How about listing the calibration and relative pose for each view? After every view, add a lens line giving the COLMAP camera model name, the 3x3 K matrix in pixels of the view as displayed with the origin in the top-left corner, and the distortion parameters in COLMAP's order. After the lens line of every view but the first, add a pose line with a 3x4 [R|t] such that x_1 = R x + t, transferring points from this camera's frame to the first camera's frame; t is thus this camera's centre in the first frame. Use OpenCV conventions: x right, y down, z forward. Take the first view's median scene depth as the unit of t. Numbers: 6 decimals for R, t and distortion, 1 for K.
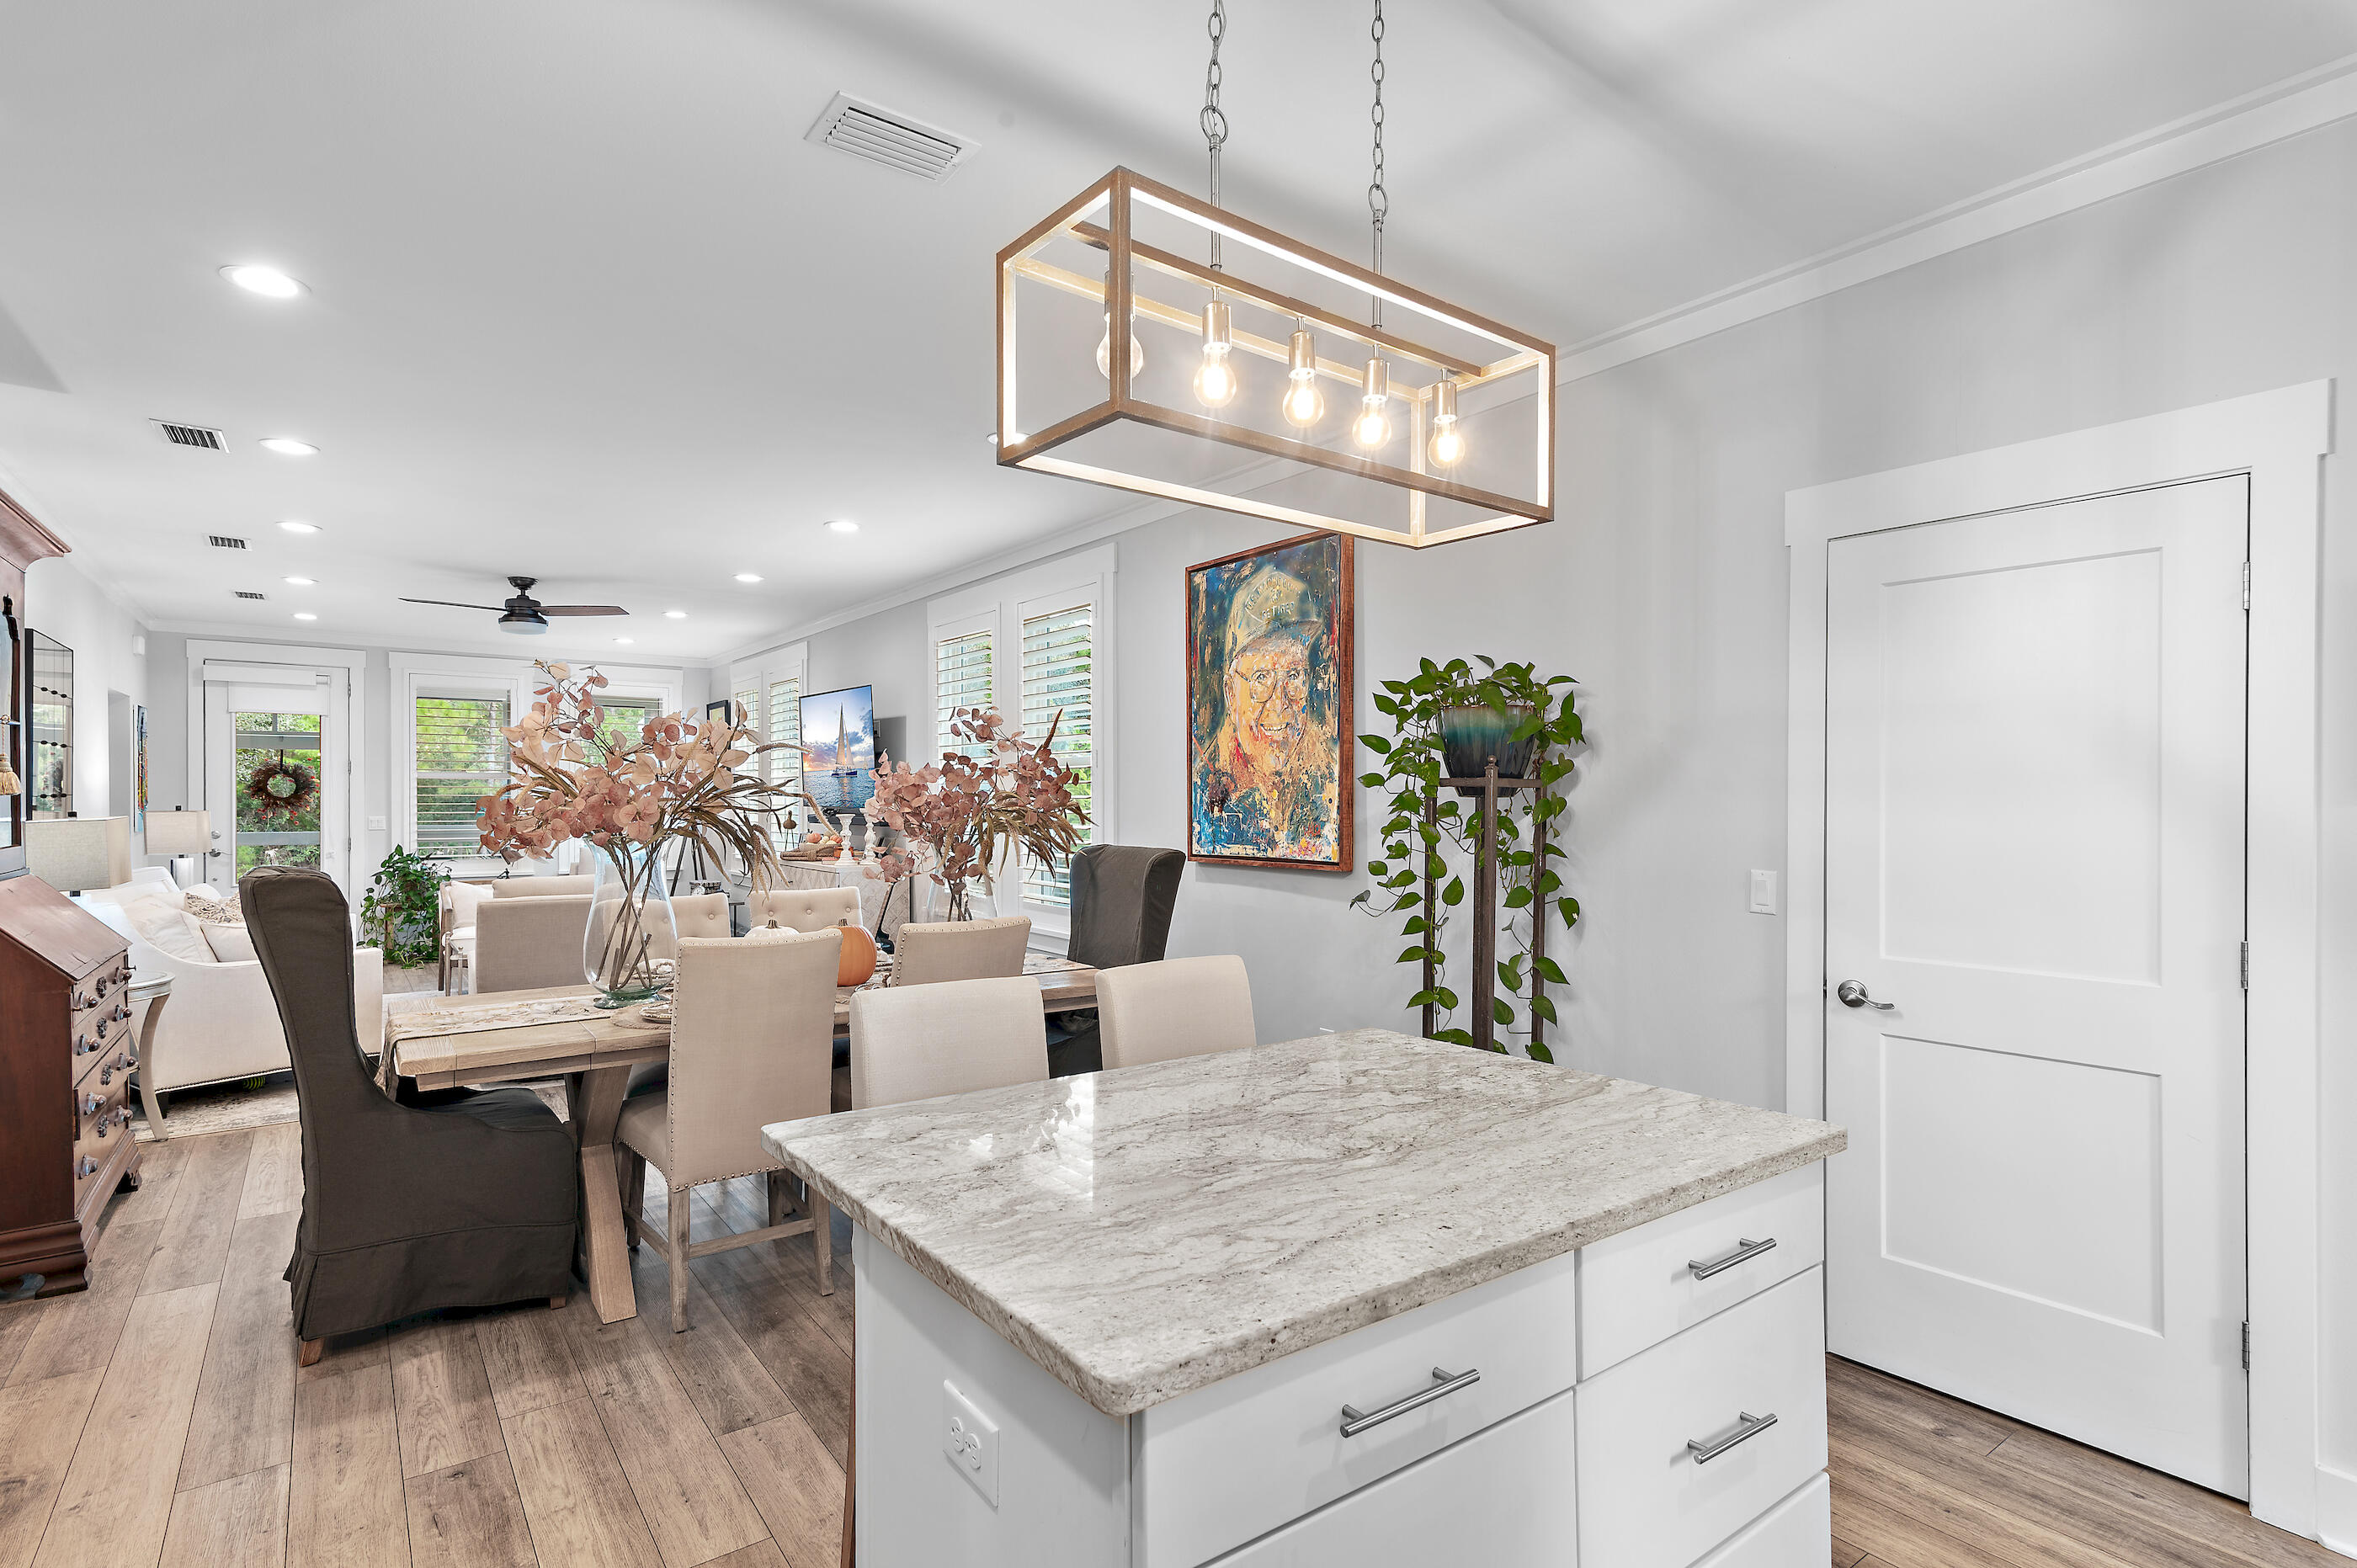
lens RADIAL K [[1144.7, 0, 1174.9], [0, 1144.7, 797.0], [0, 0, 1]] dist [0.005613, 0.000299]
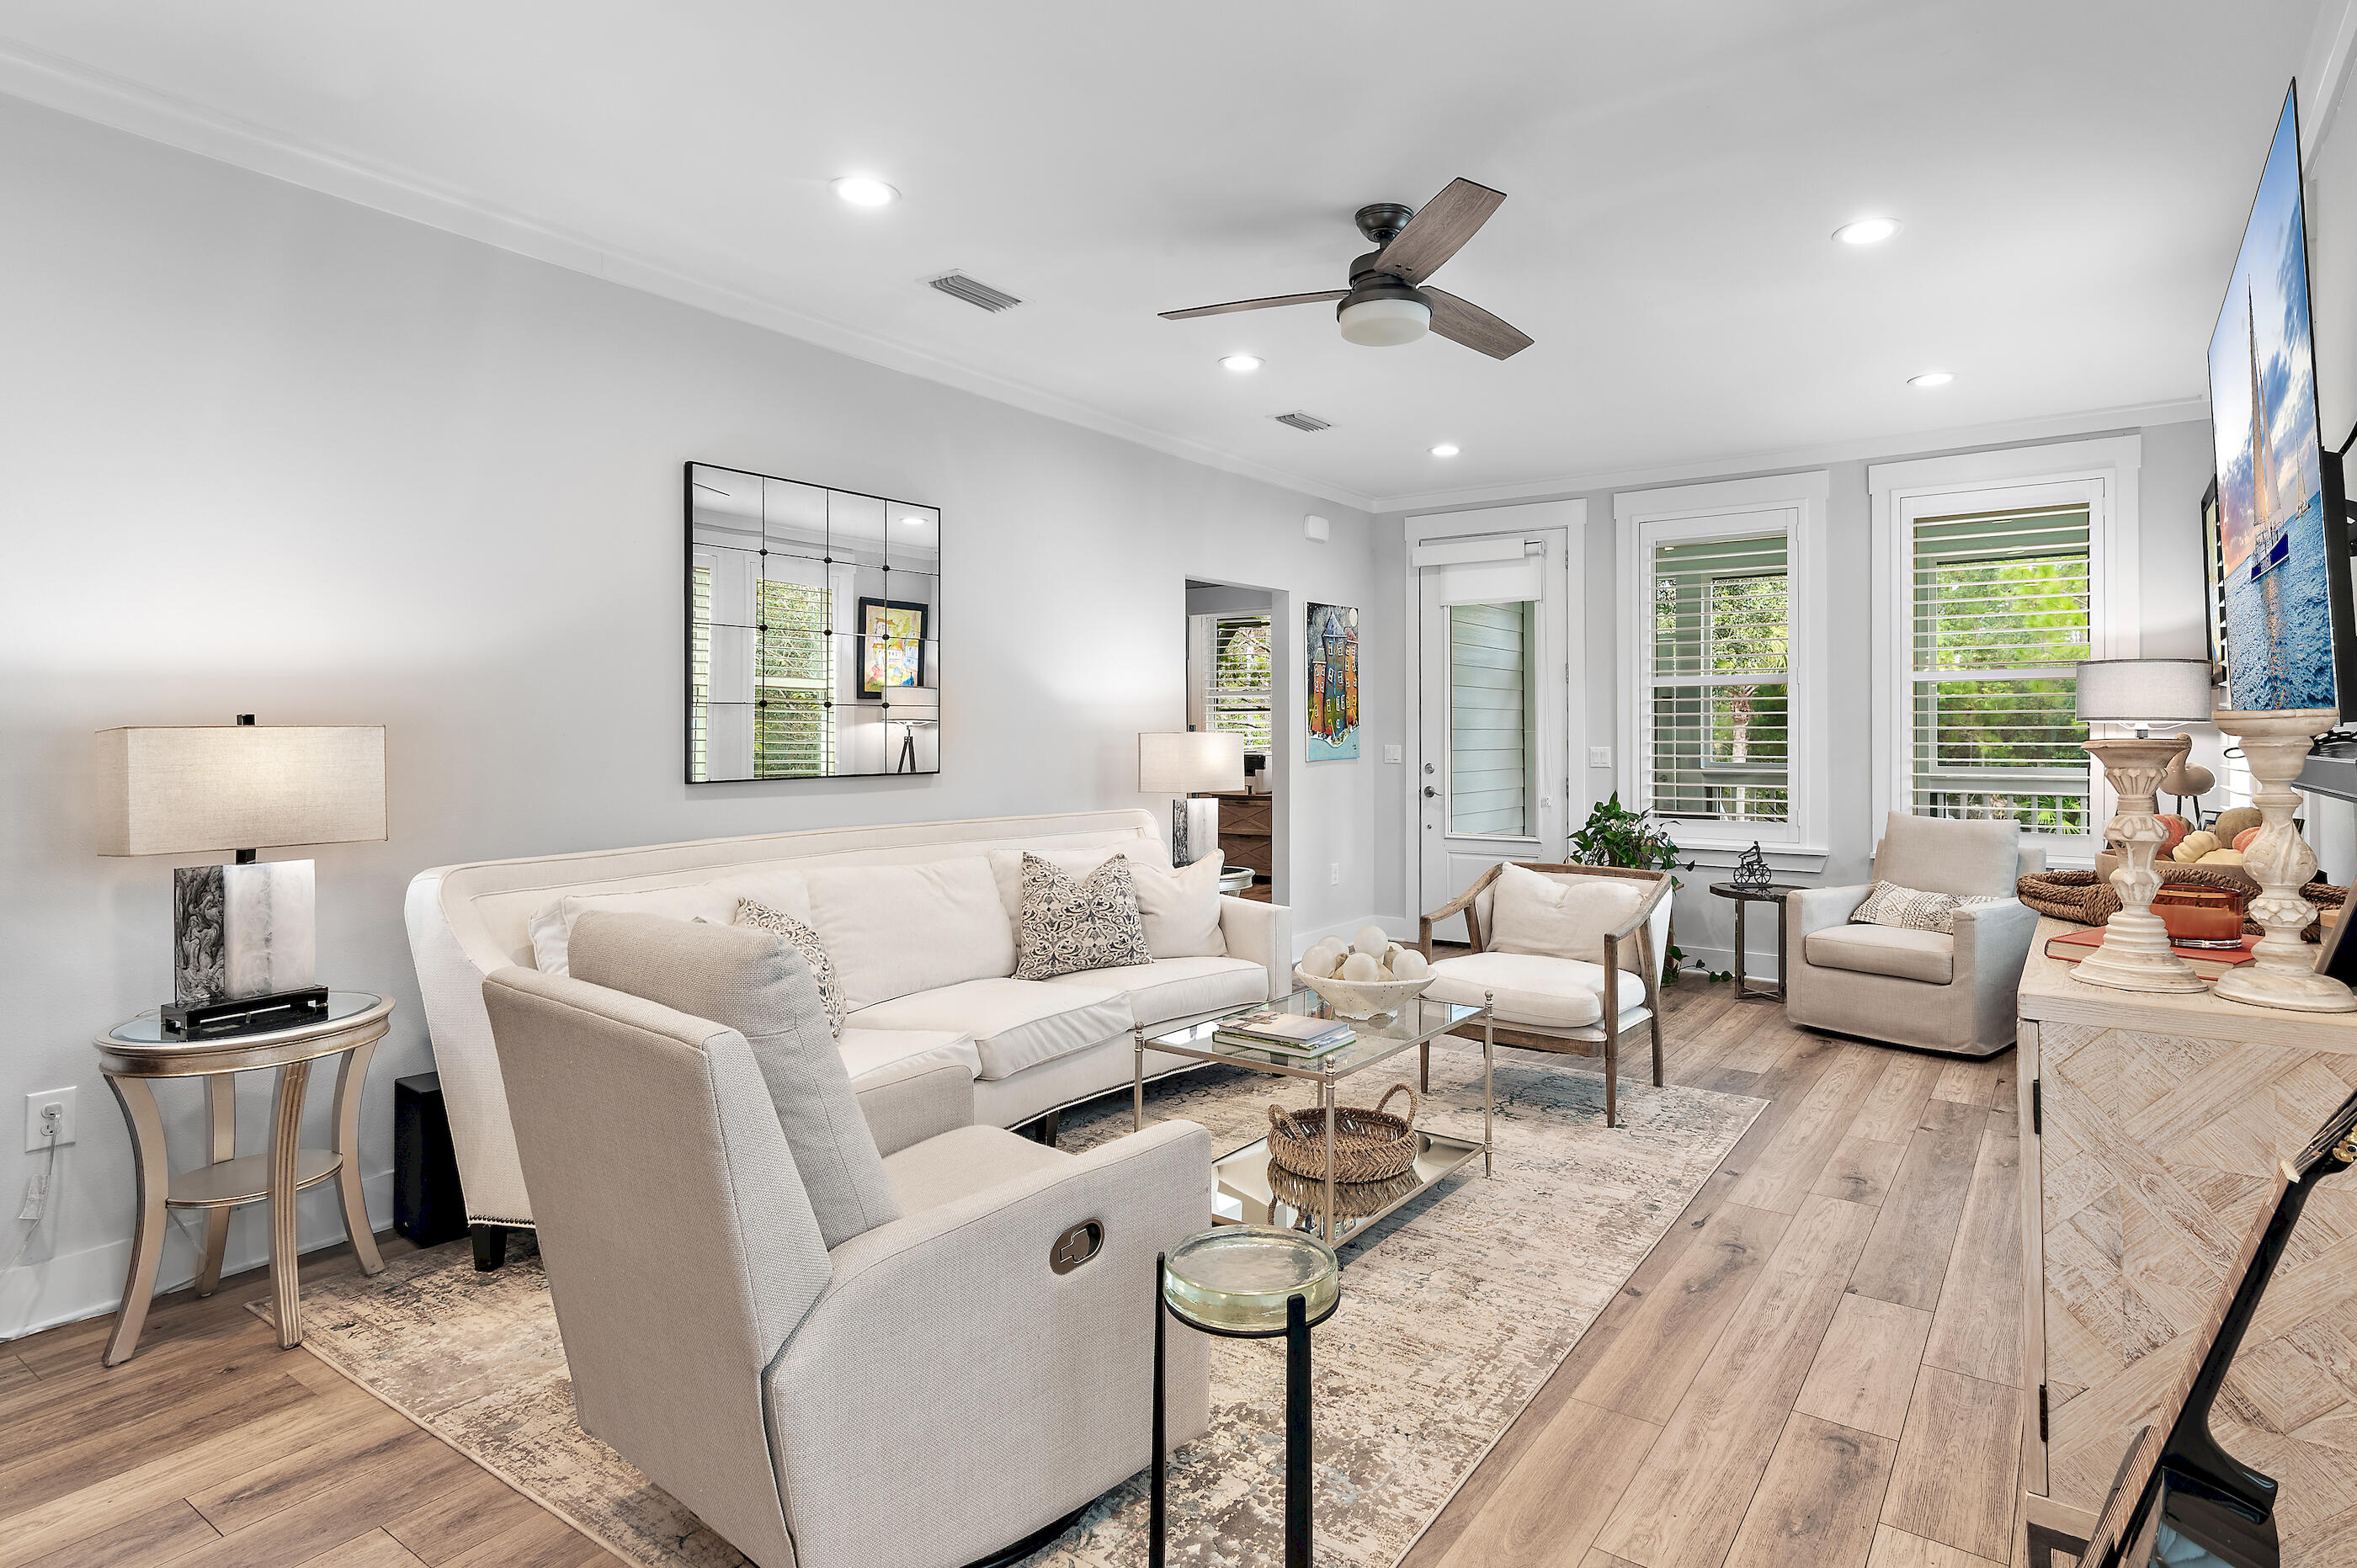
lens RADIAL K [[1235.2, 0, 1256.8], [0, 1235.2, 731.4], [0, 0, 1]] dist [0.014218, 0.000038]
pose [[0.335485, -0.004148, -0.942037, -0.191616], [0.000924, 0.999991, -0.004074, 0.021609], [0.942045, 0.000496, 0.335486, 1.178269]]
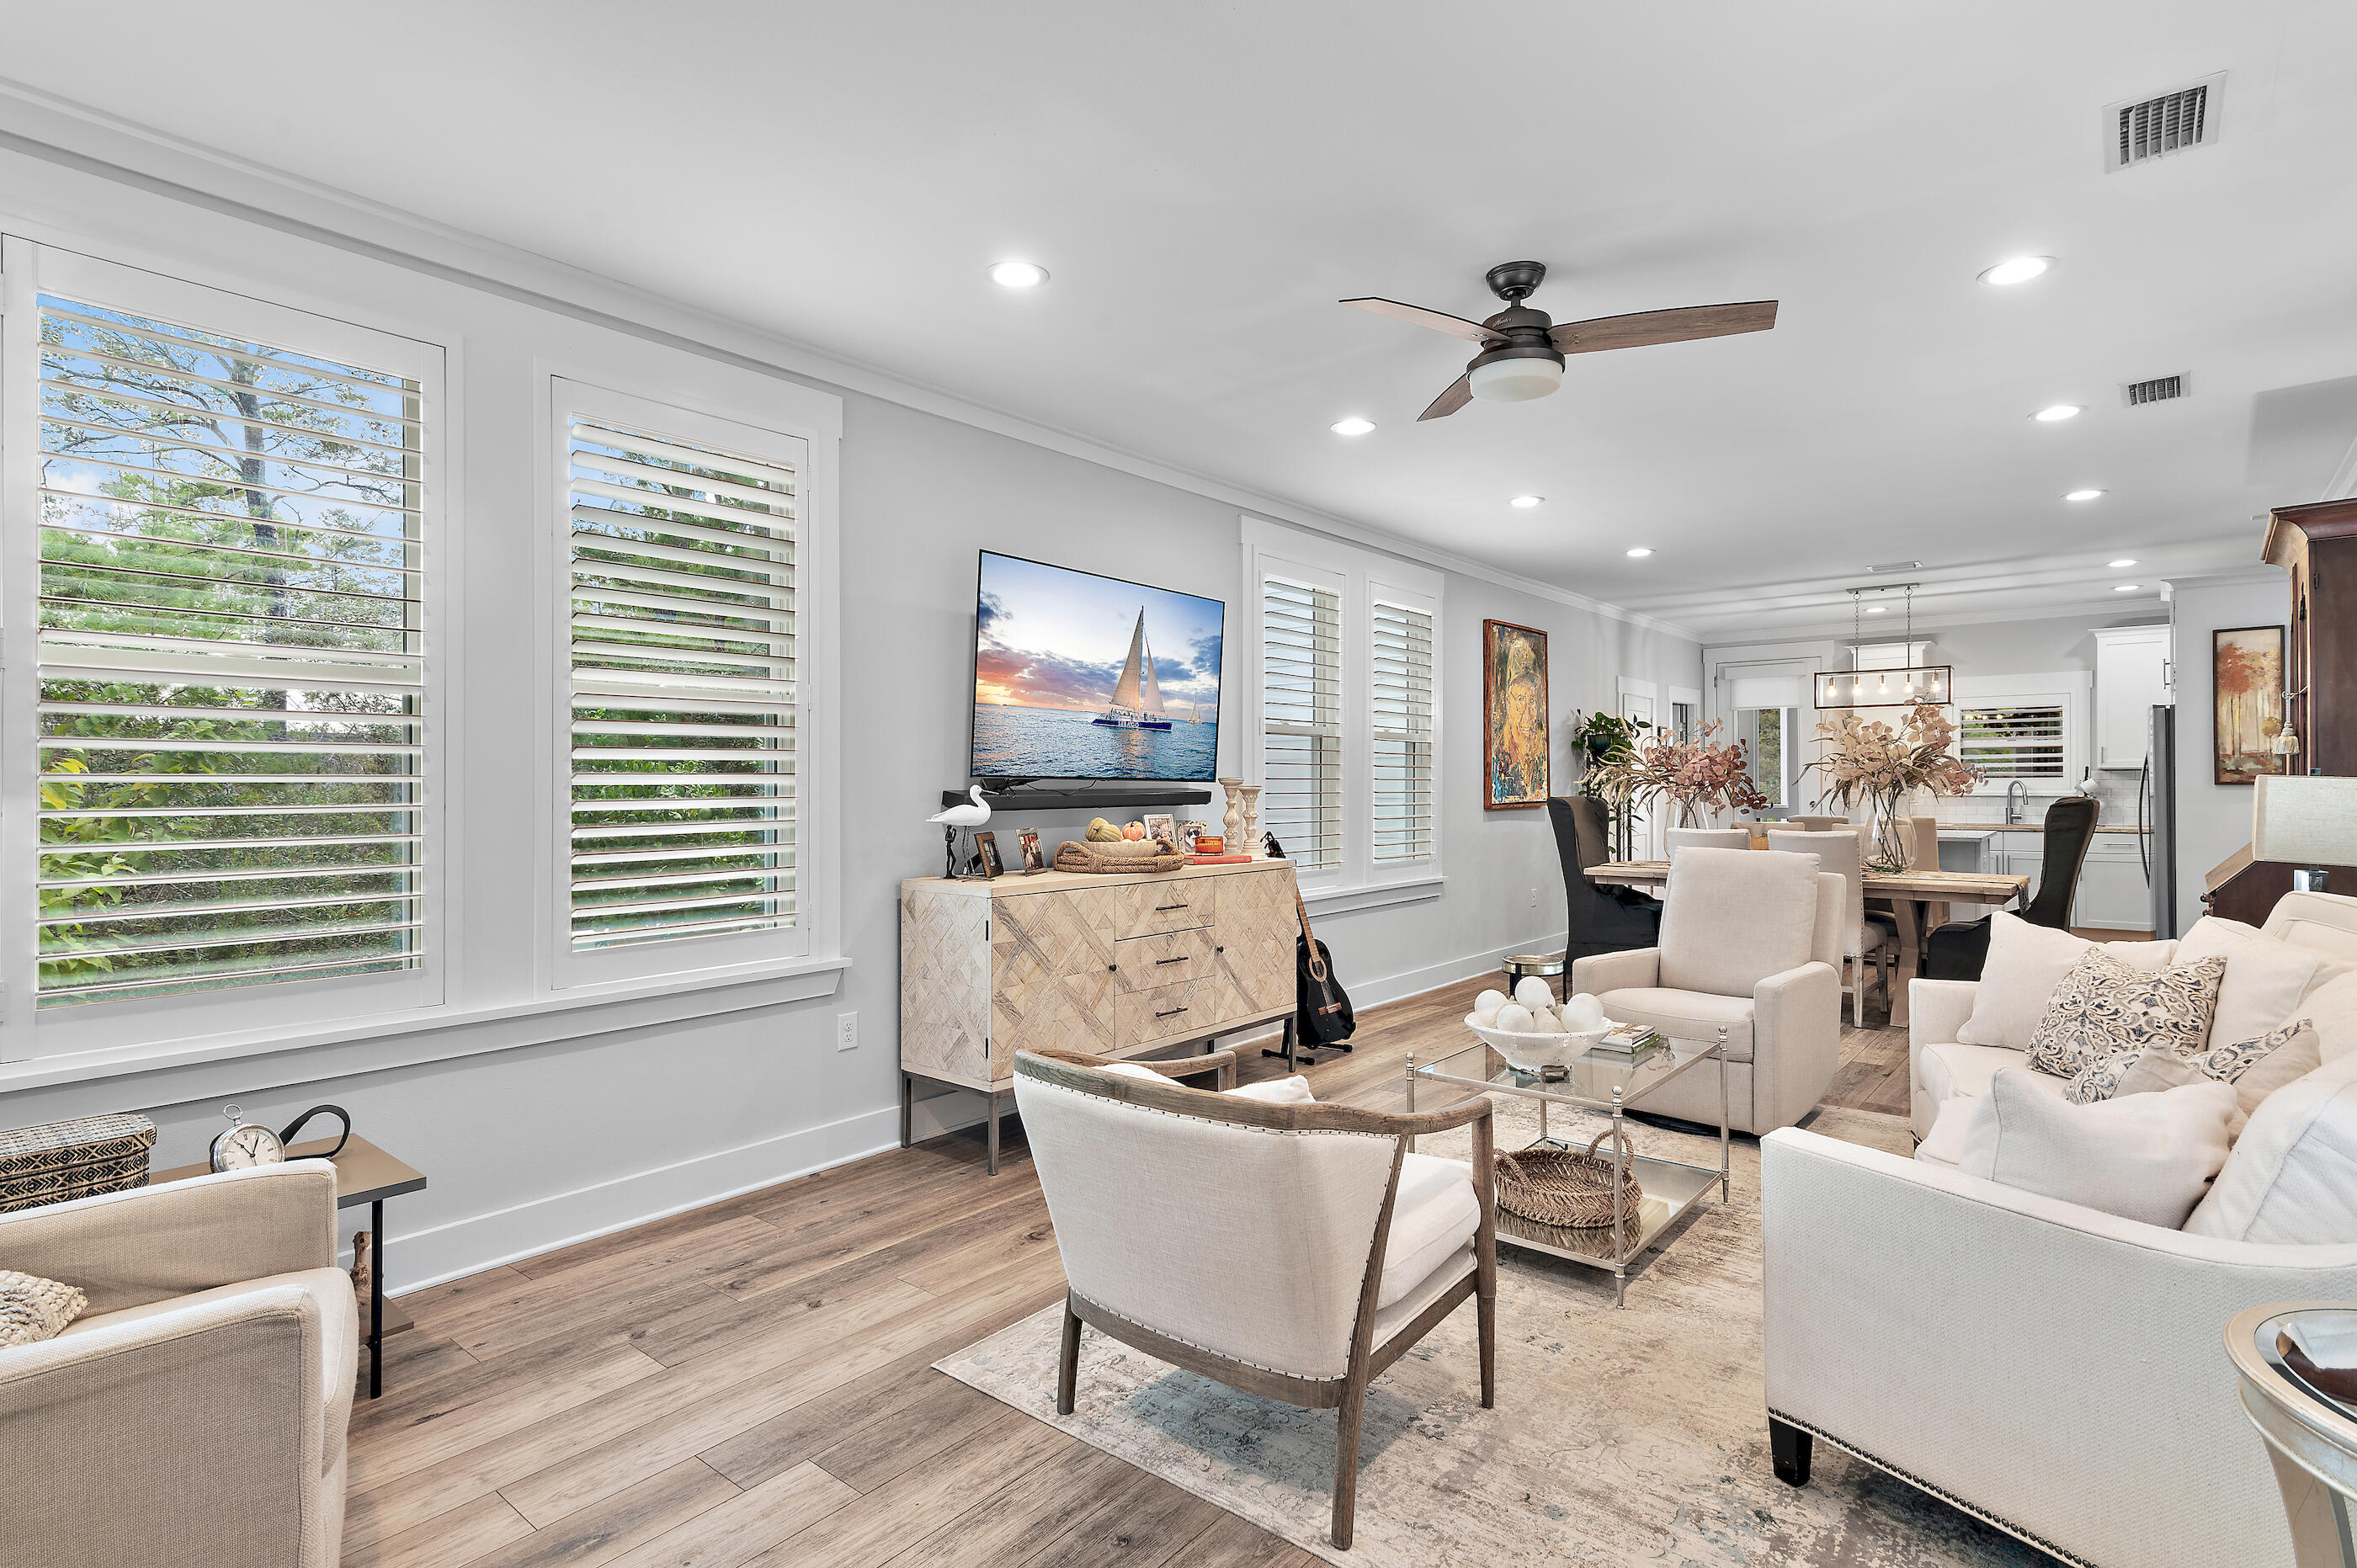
lens RADIAL K [[1172.3, 0, 1177.9], [0, 1172.3, 771.8], [0, 0, 1]] dist [0.010397, -0.000616]
pose [[-0.244377, 0.008621, 0.969642, -1.472330], [0.004474, 0.999960, -0.007763, 0.017127], [-0.969670, 0.002441, -0.244406, 1.862346]]
